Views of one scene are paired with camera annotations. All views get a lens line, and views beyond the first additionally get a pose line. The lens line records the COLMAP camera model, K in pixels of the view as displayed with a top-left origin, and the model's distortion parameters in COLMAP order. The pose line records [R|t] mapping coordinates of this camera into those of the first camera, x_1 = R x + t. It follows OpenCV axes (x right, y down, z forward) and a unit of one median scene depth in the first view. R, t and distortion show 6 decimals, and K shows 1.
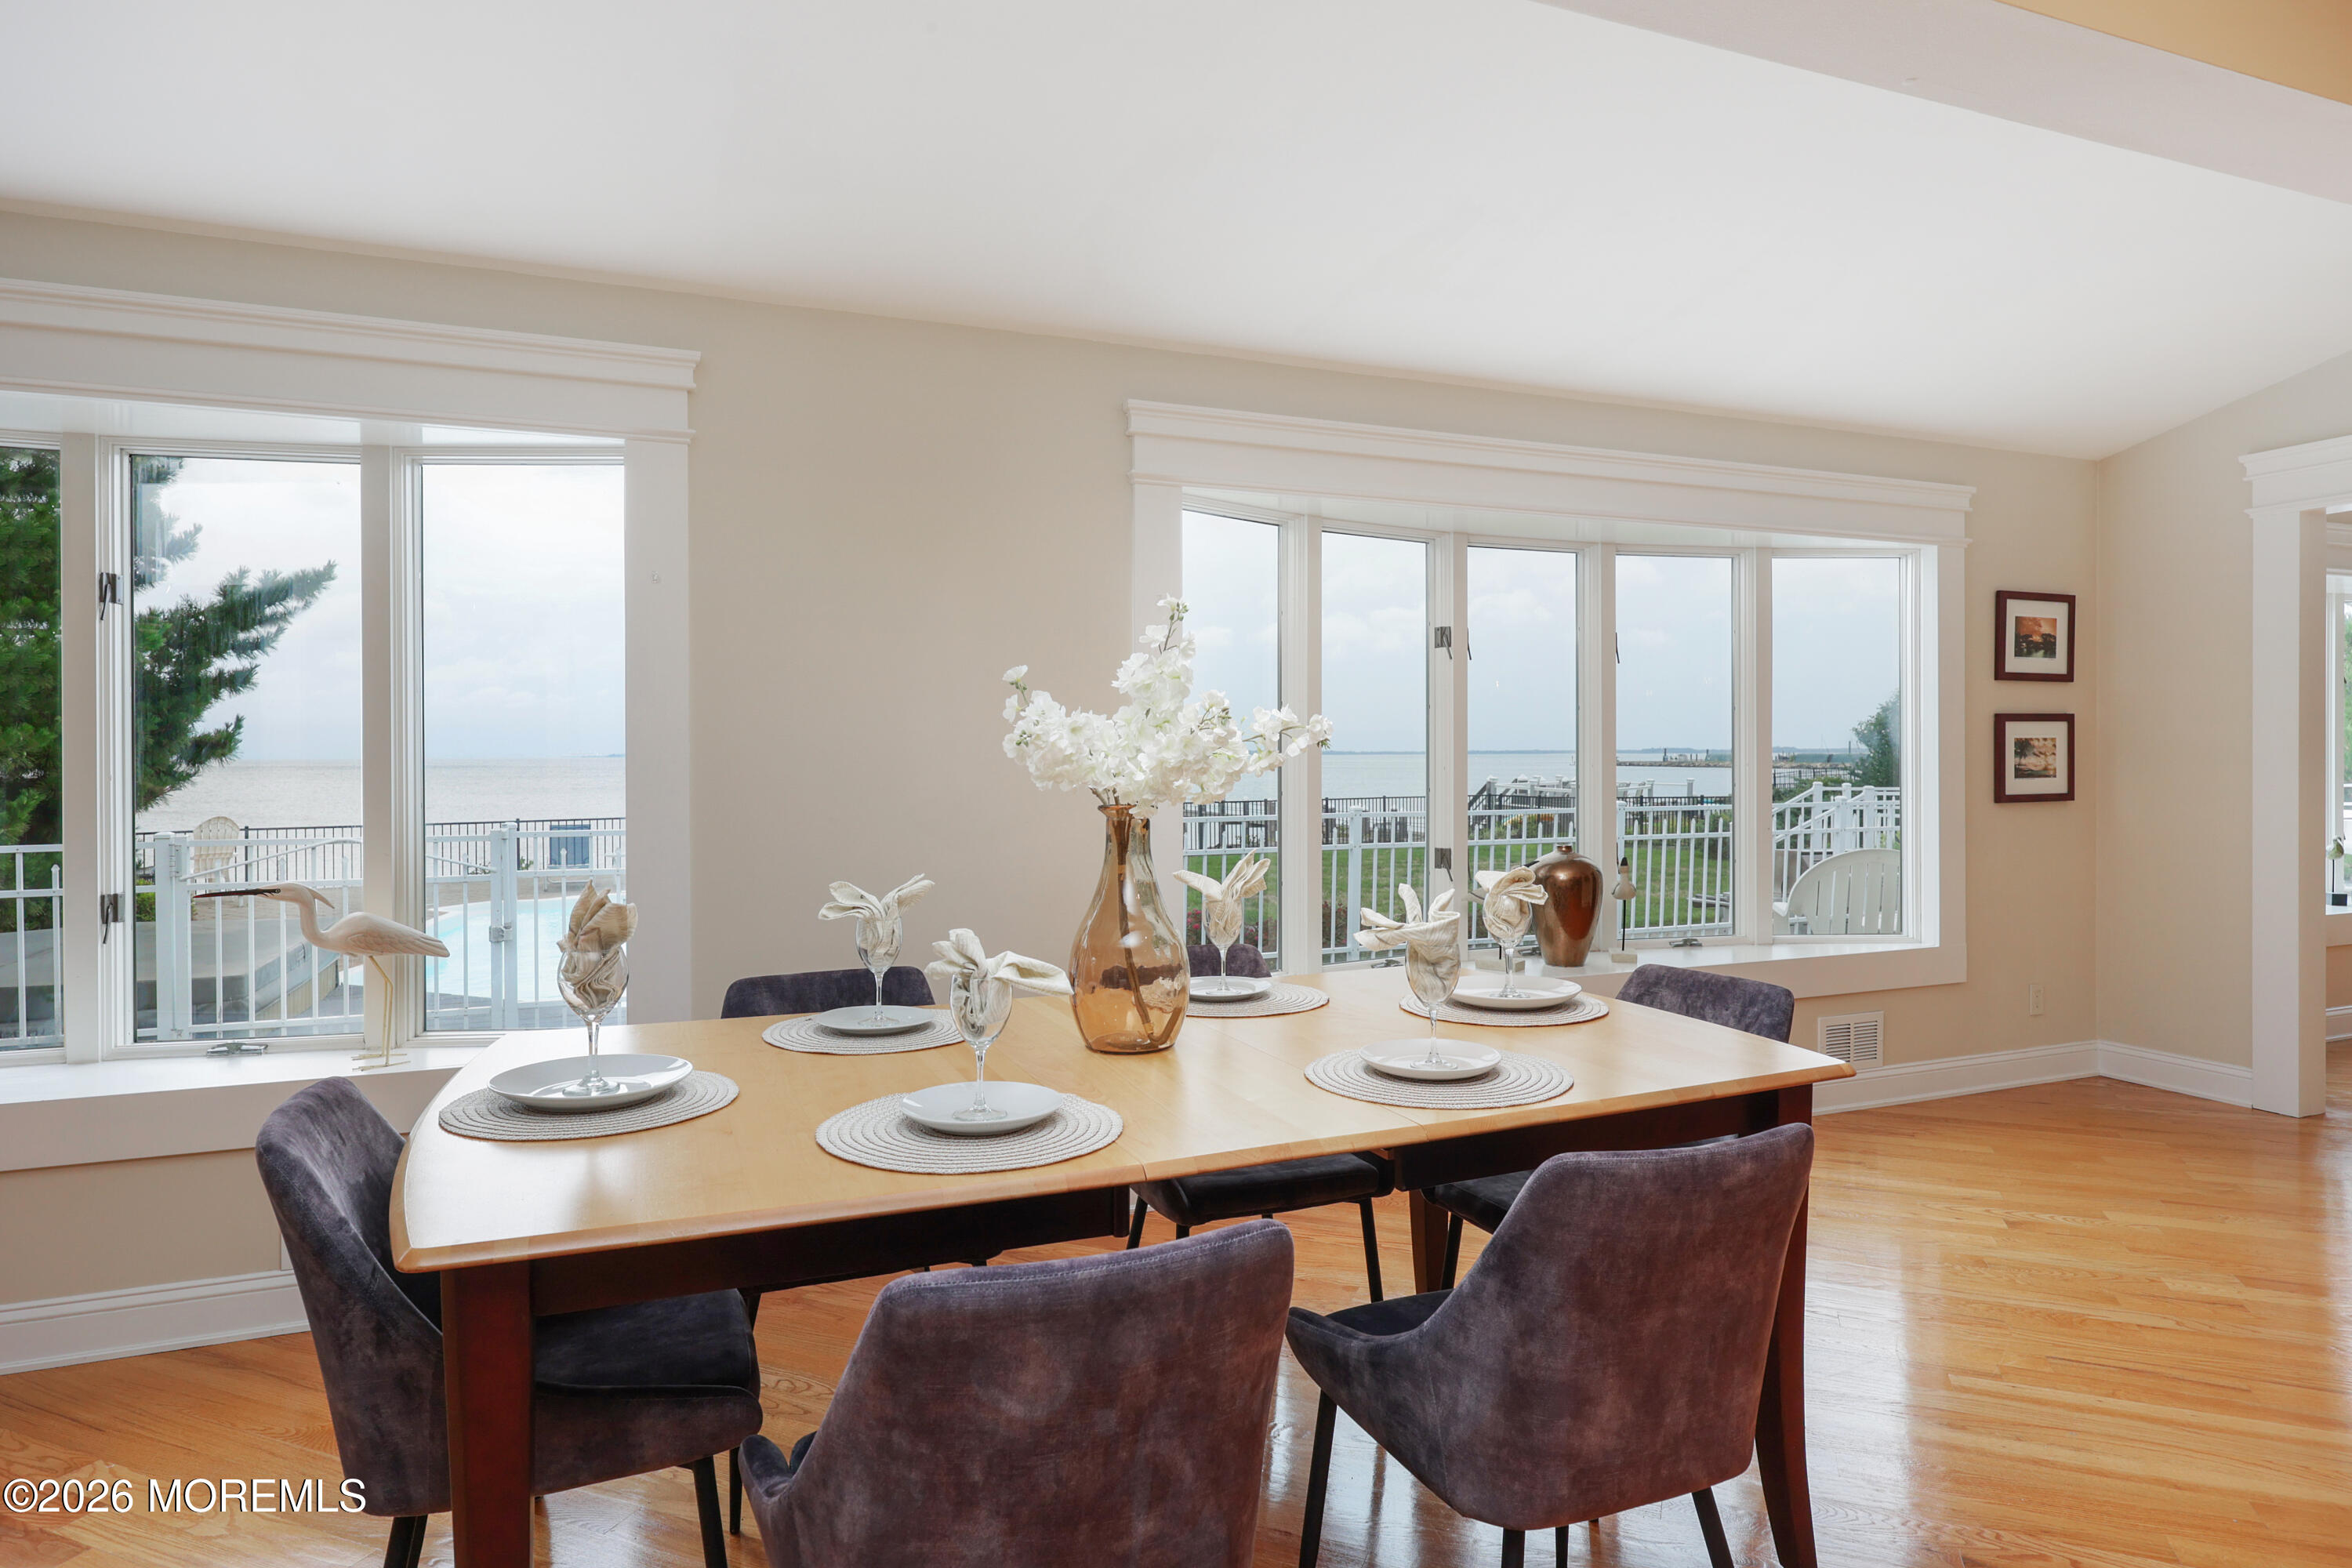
lens RADIAL K [[1330.3, 0, 1190.8], [0, 1330.3, 766.9], [0, 0, 1]] dist [0.001992, -0.002504]
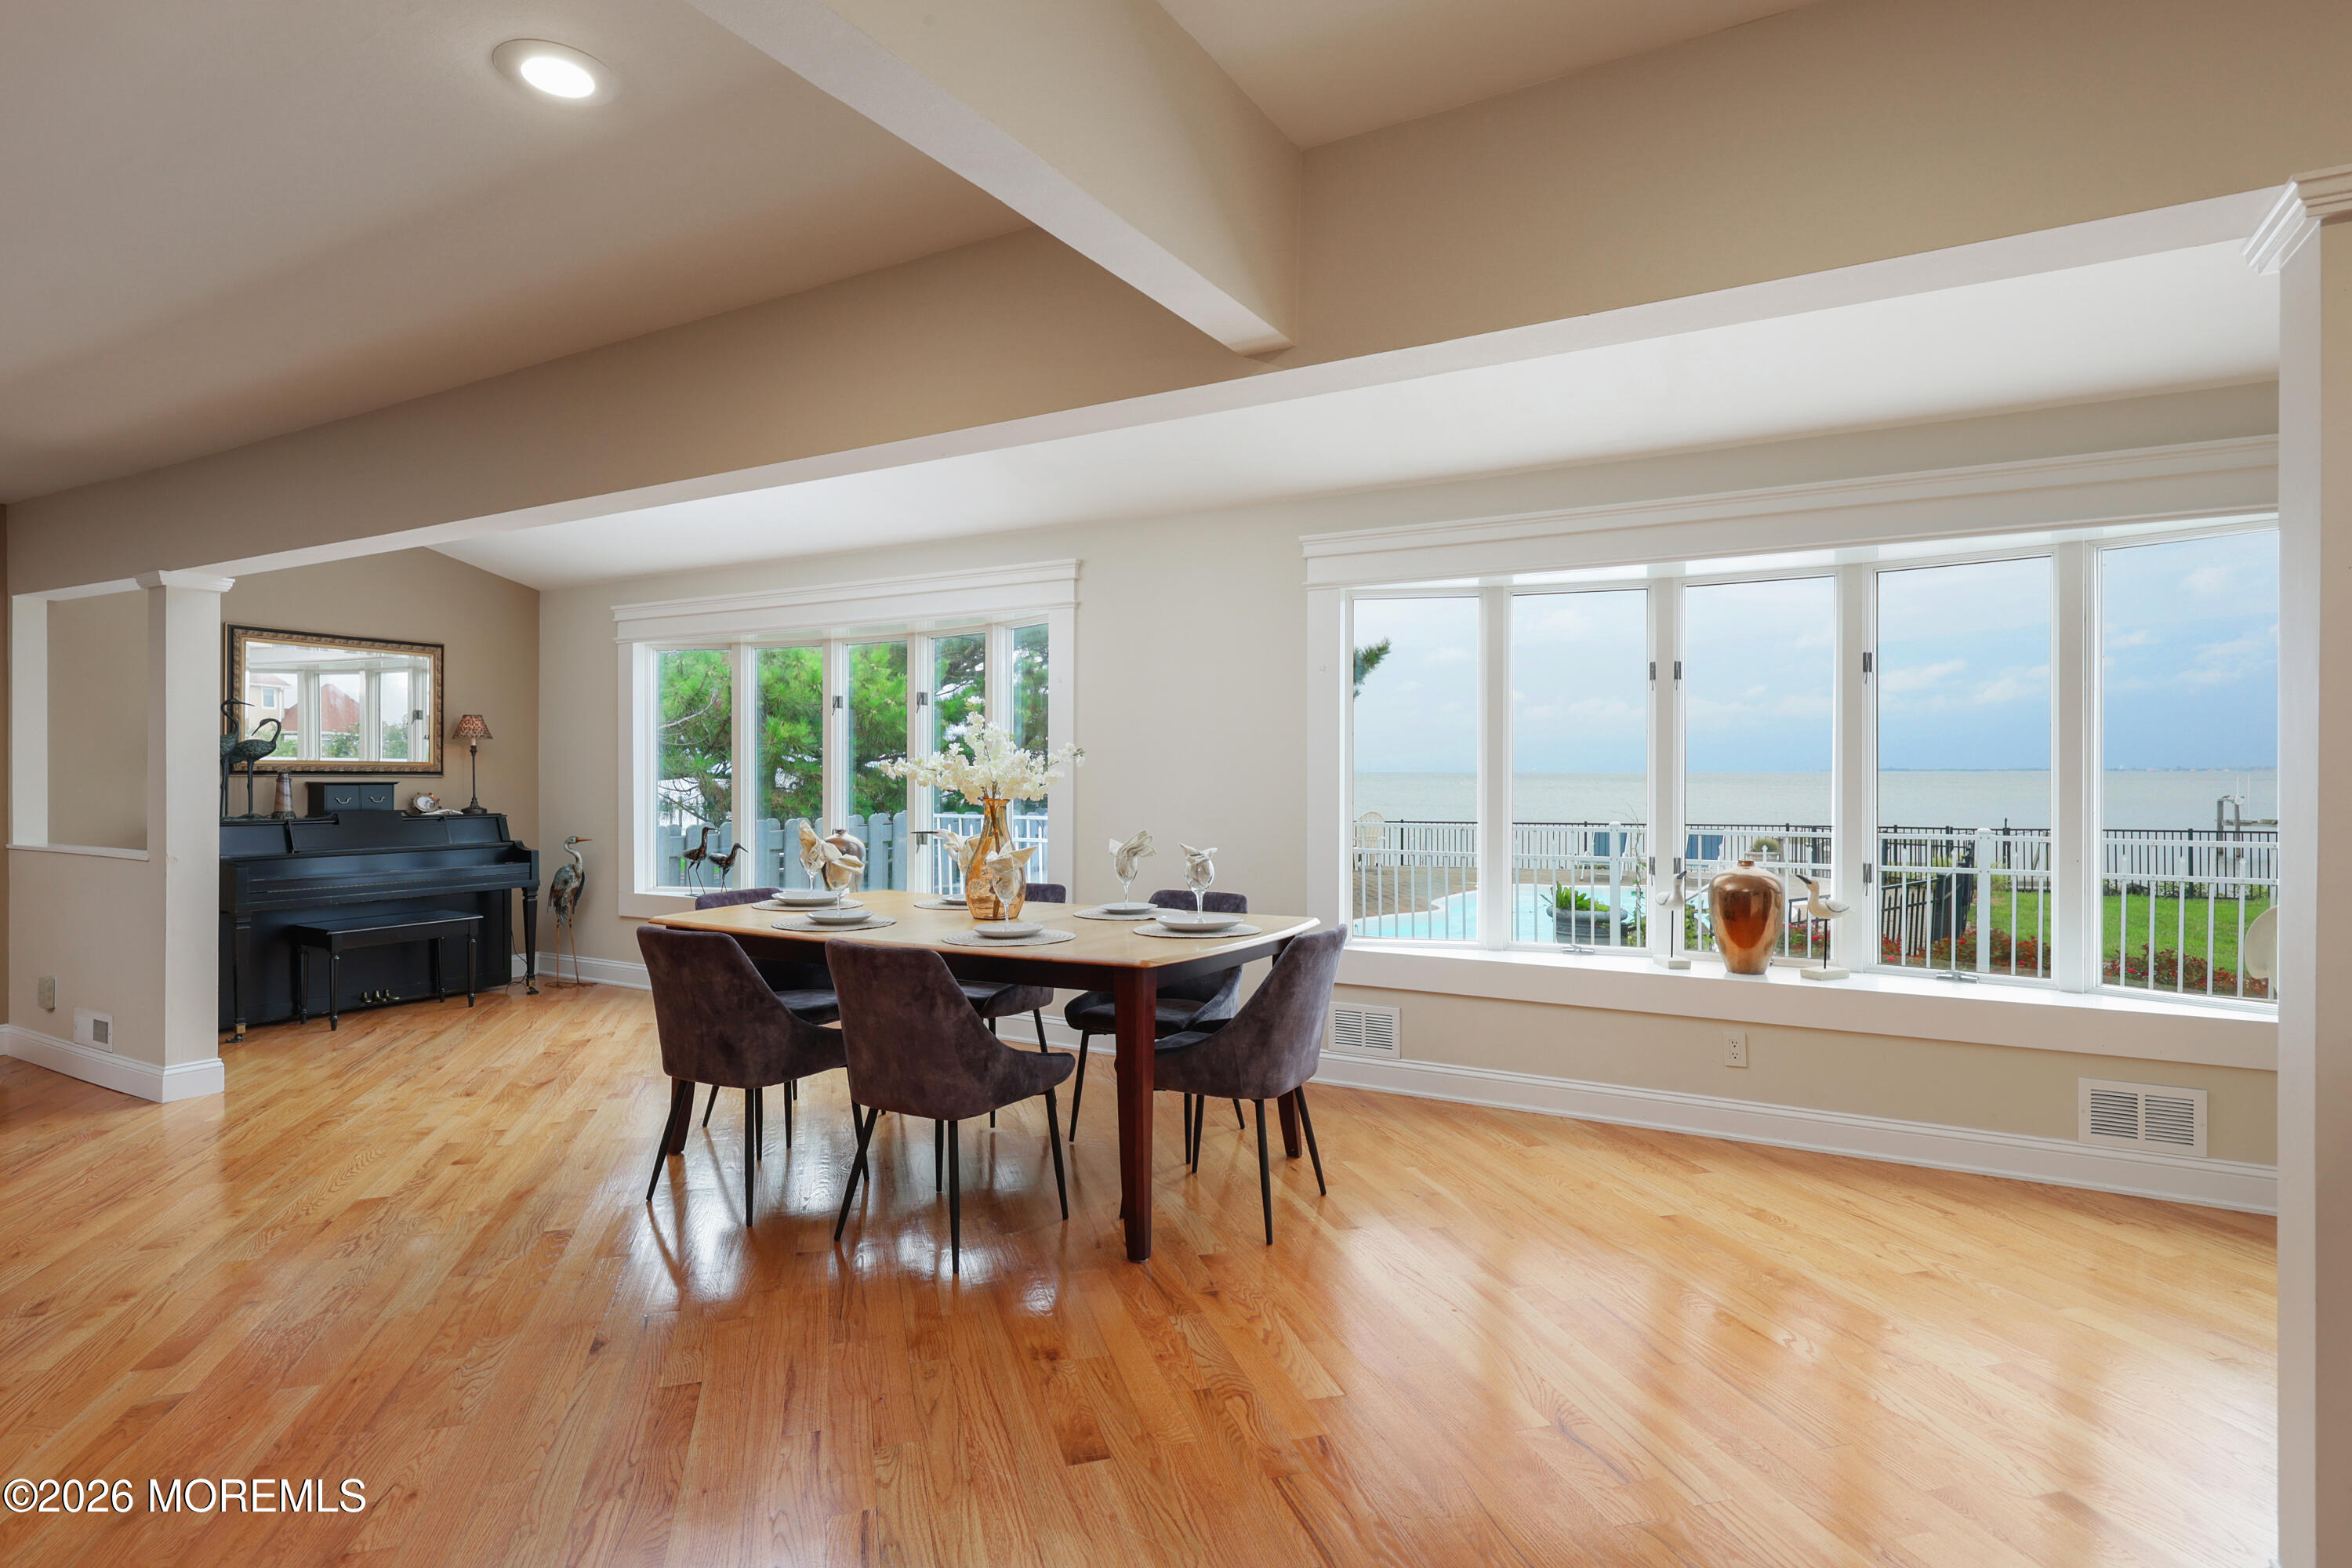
lens RADIAL K [[1217.4, 0, 1168.7], [0, 1217.4, 775.0], [0, 0, 1]] dist [-0.003326, -0.001477]
pose [[0.614096, 0.006338, -0.789206, 0.702089], [-0.009644, 0.999953, 0.000526, -0.004567], [0.789173, 0.007288, 0.614128, 0.032407]]
